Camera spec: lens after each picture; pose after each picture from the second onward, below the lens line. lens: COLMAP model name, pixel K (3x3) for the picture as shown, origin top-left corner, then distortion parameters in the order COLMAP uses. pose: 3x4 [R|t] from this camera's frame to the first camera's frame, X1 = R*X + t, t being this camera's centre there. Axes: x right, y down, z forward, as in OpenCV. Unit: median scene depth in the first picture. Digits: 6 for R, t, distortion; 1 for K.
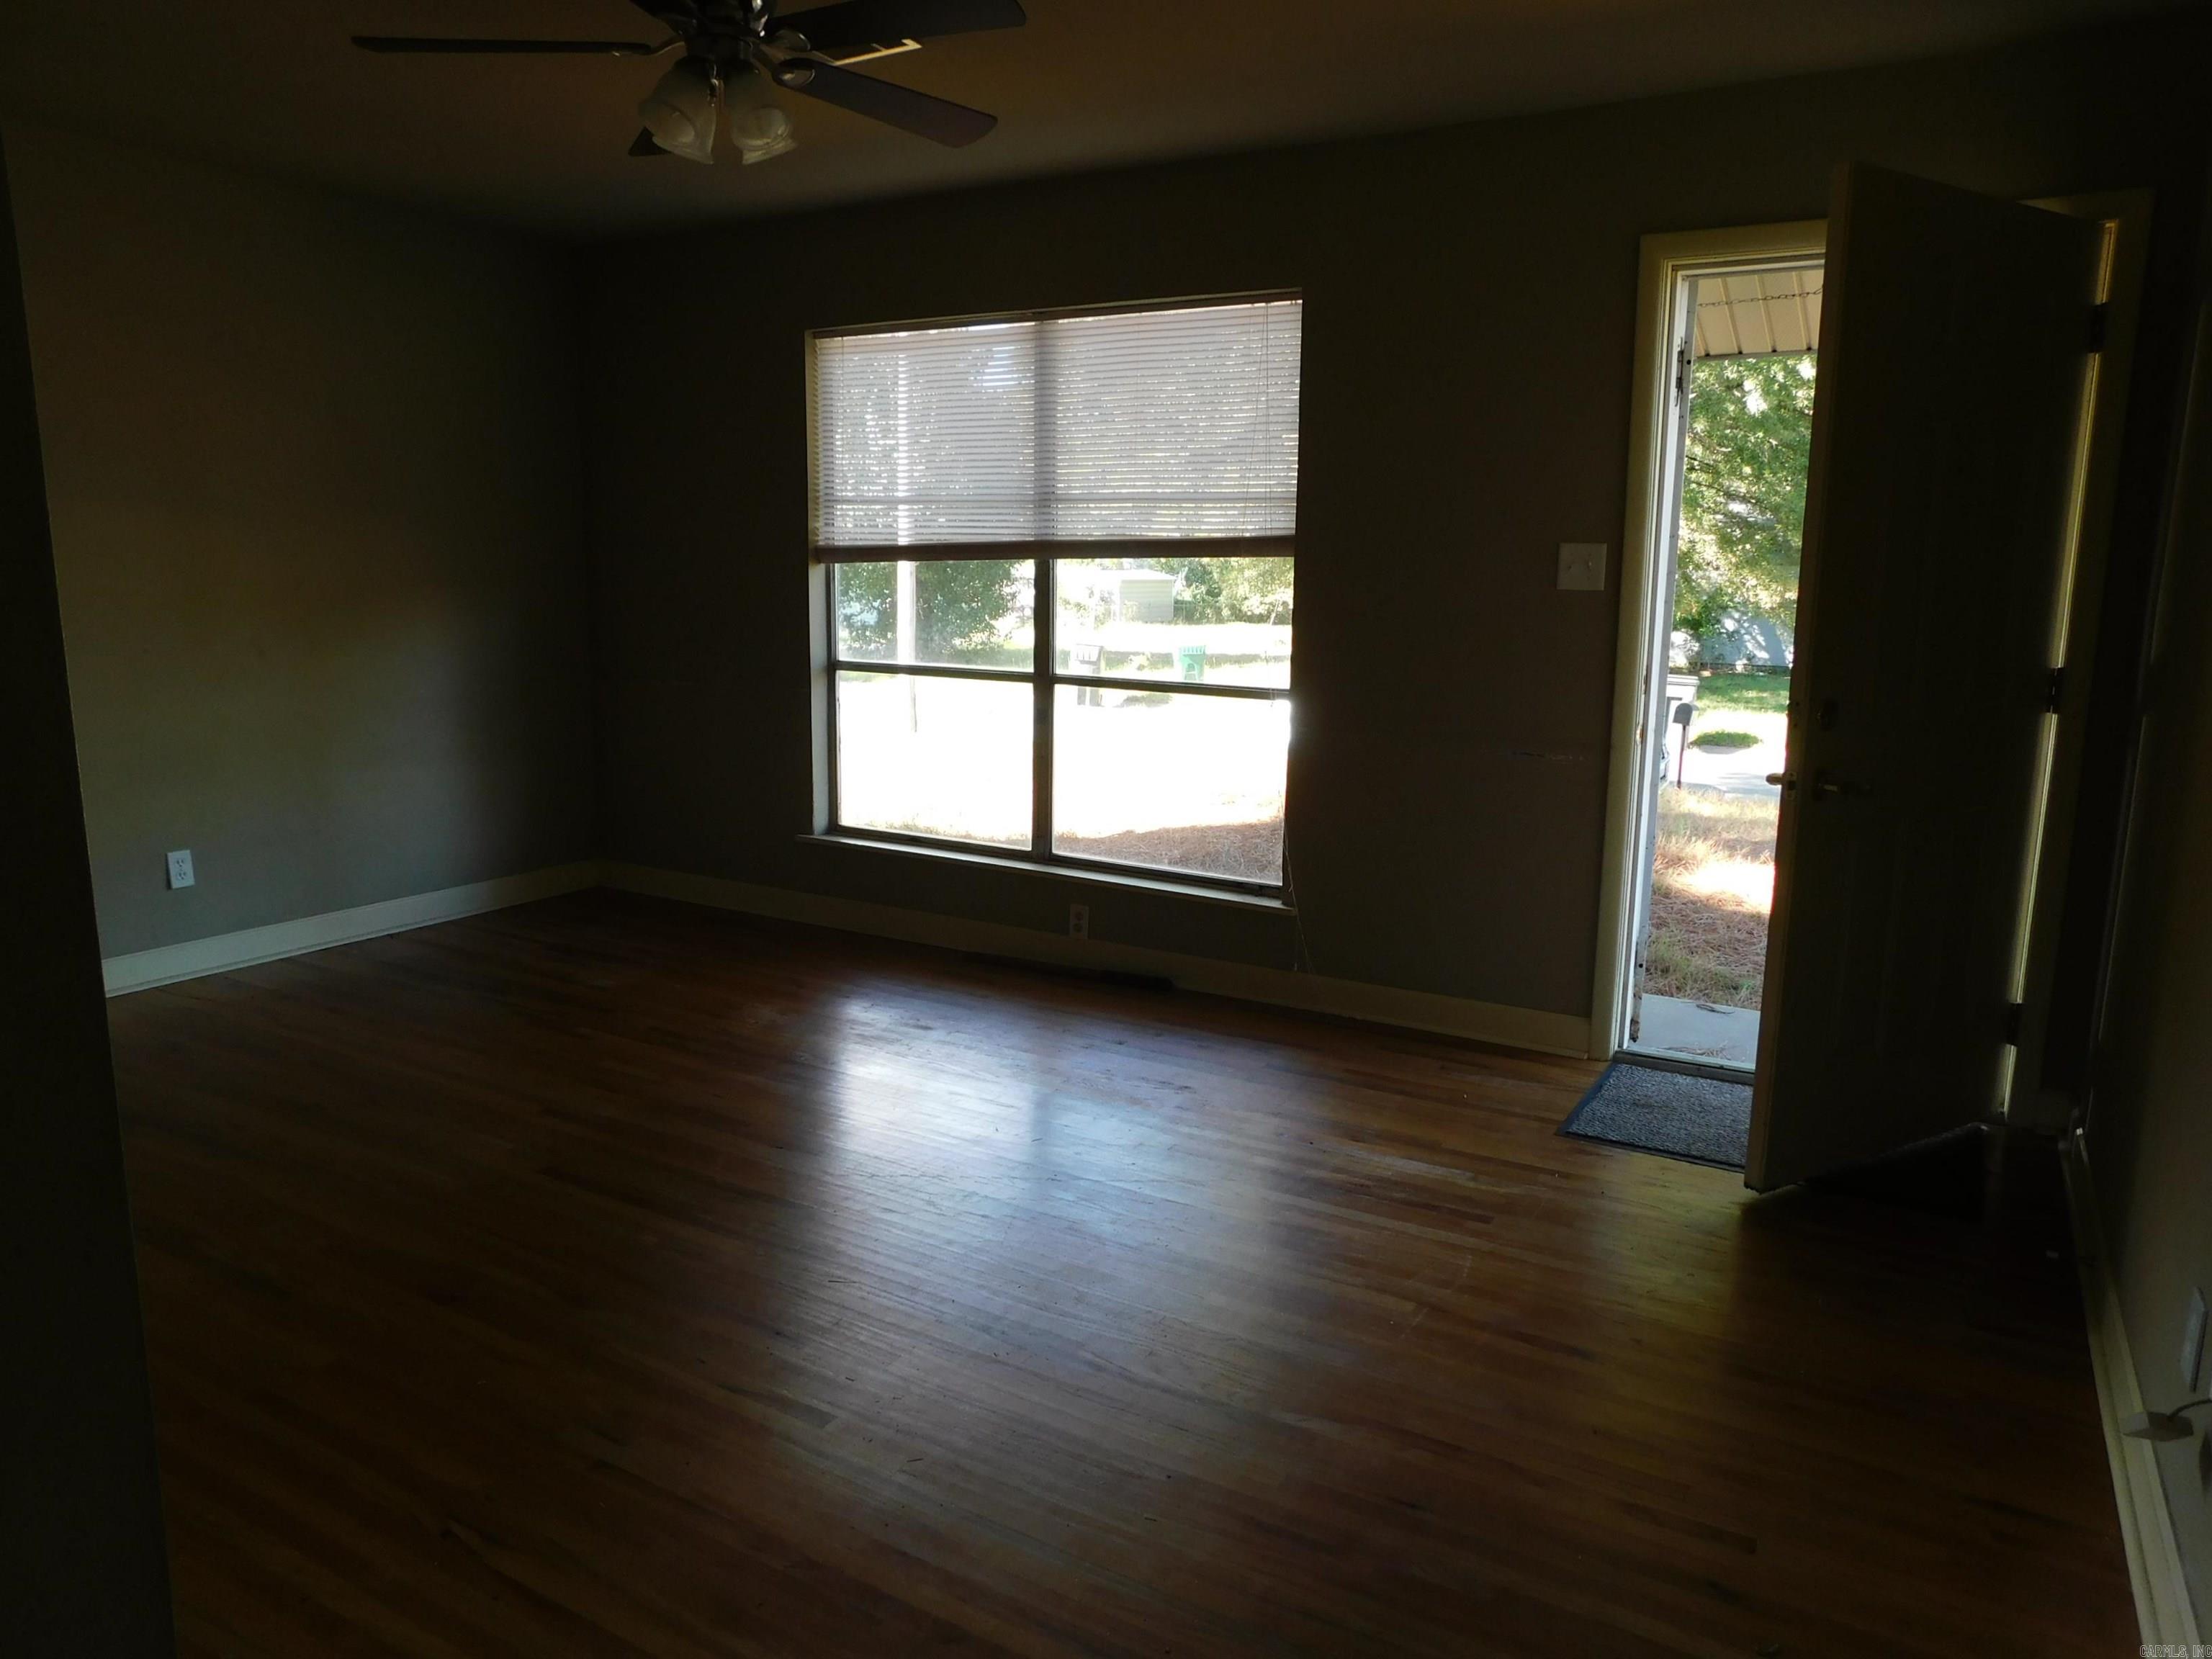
lens RADIAL K [[1463.3, 0, 1098.8], [0, 1463.3, 821.0], [0, 0, 1]] dist [-0.066558, 0.061716]
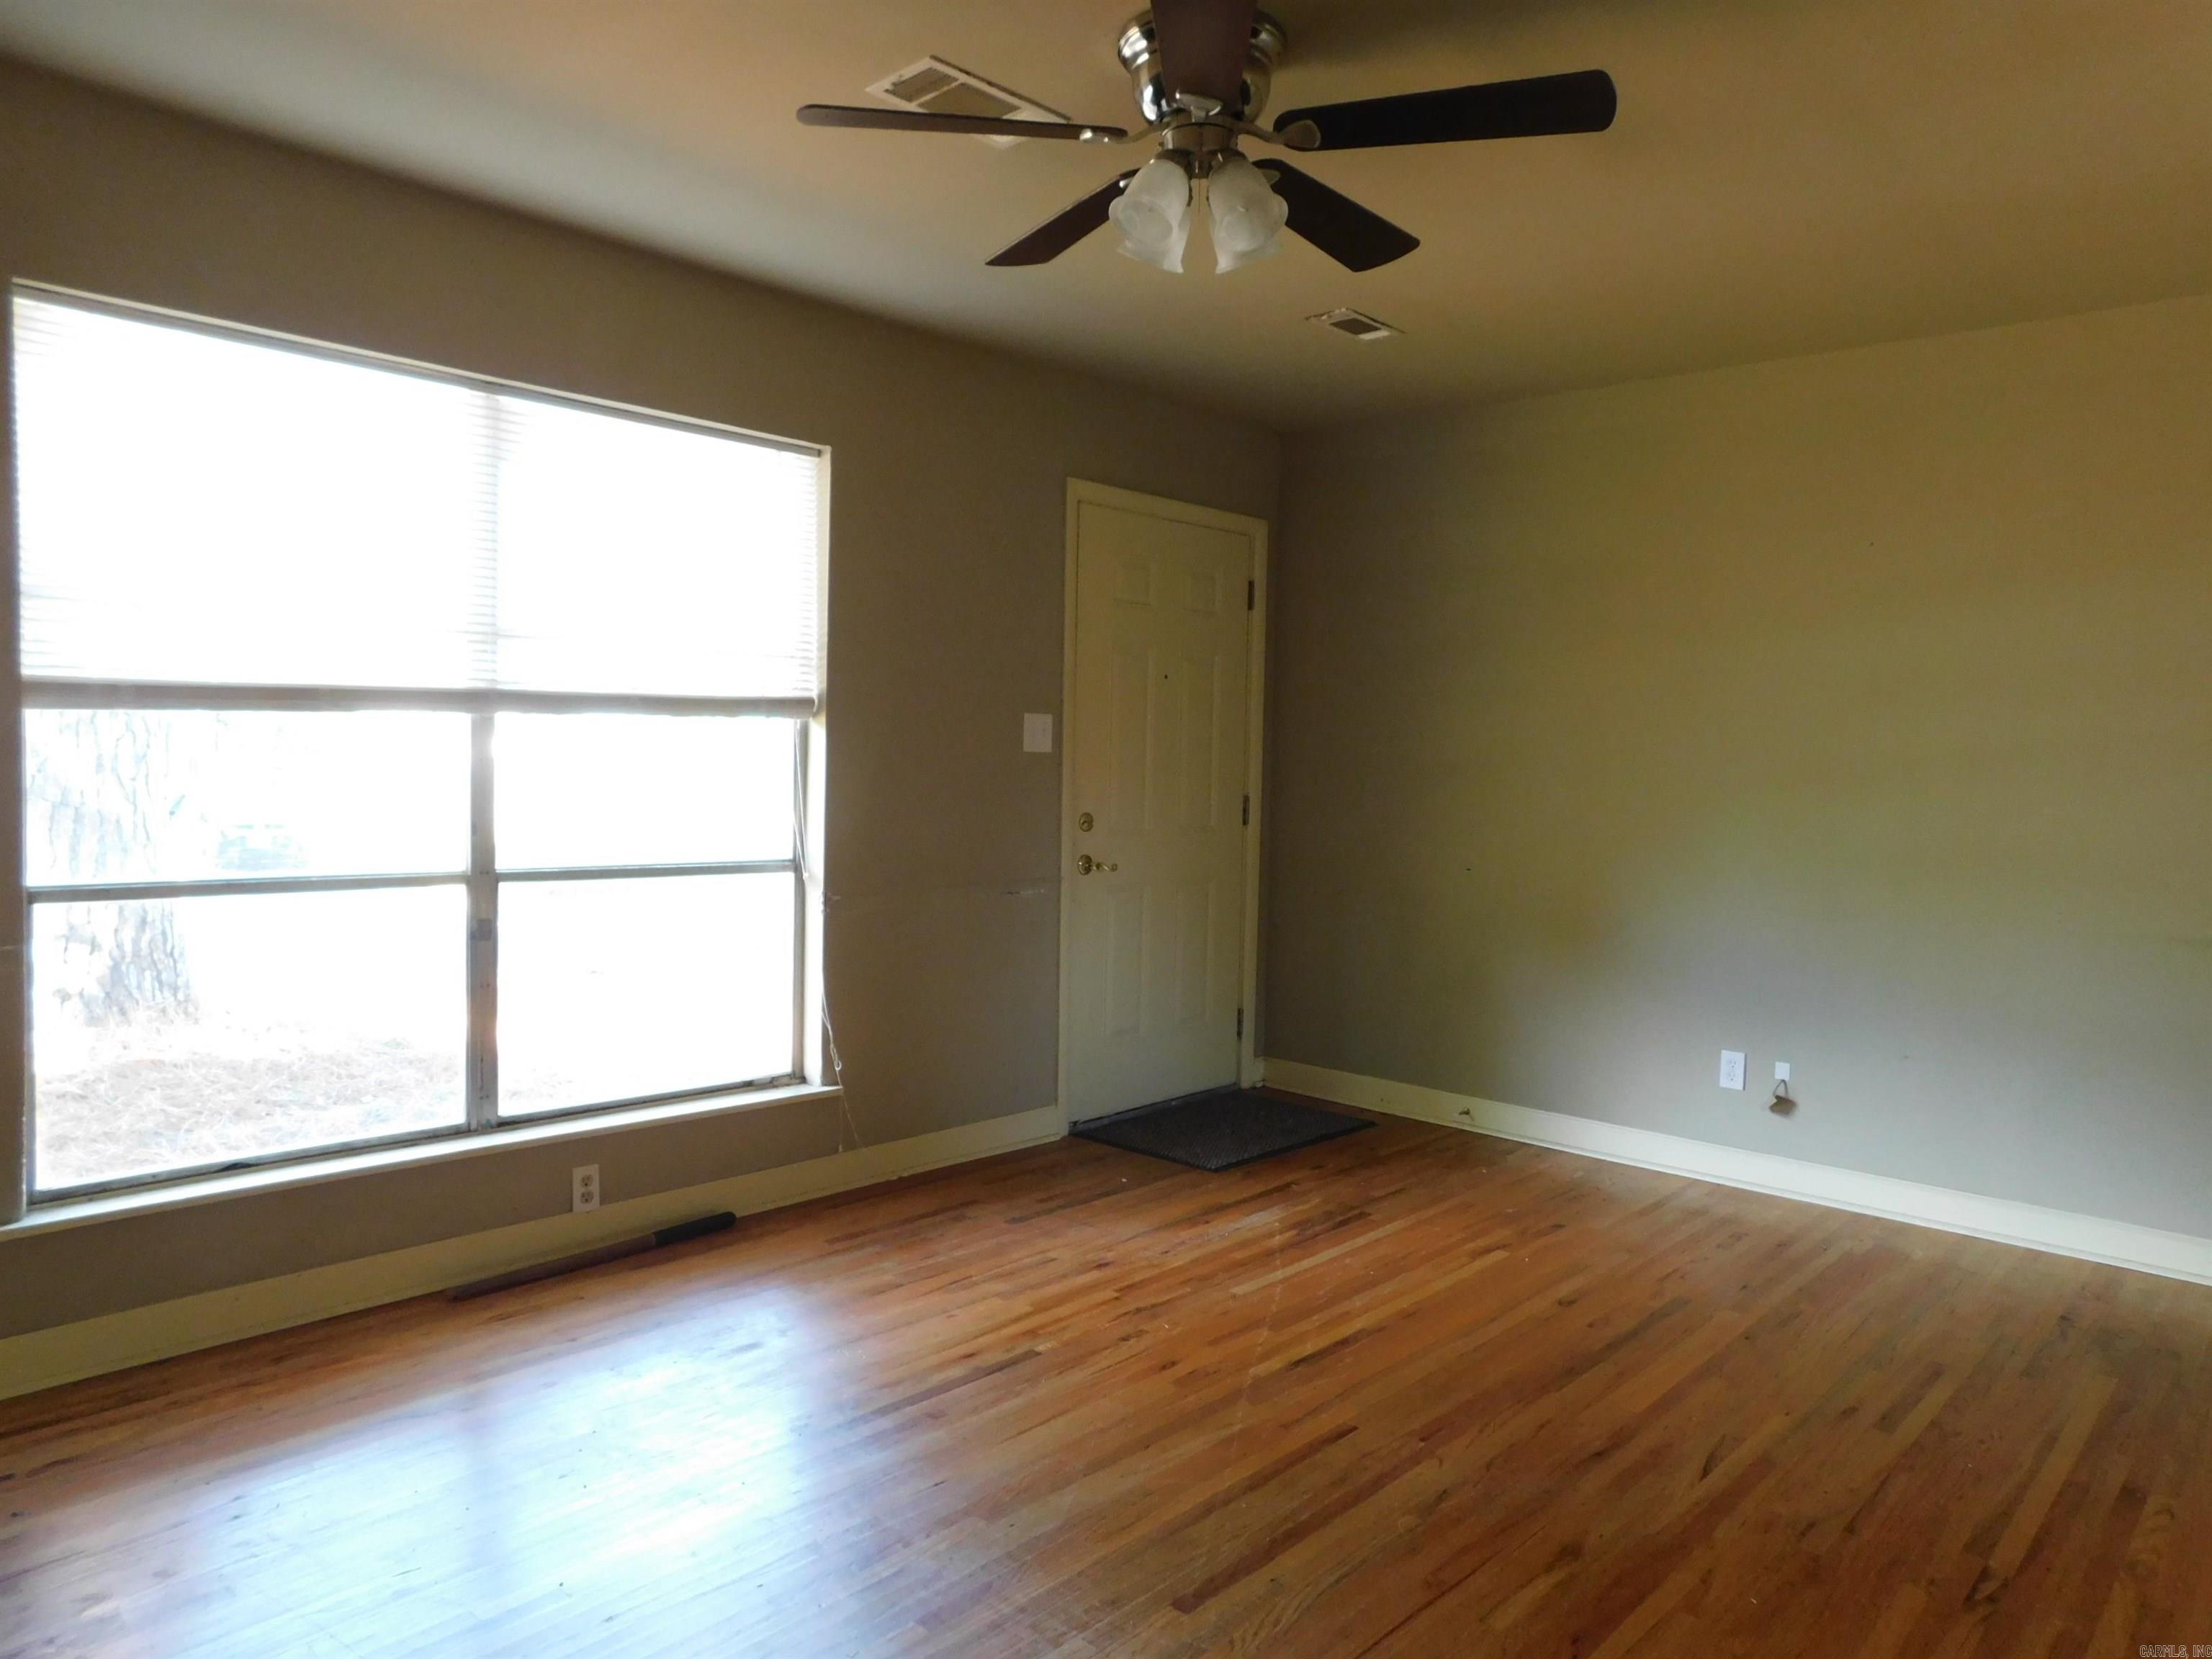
lens RADIAL K [[1463.3, 0, 1098.8], [0, 1463.3, 821.0], [0, 0, 1]] dist [-0.066558, 0.061716]
pose [[0.218763, -0.051722, 0.974406, -0.764091], [0.150547, 0.988427, 0.018667, -0.105668], [-0.964095, 0.142610, 0.224018, 0.617262]]
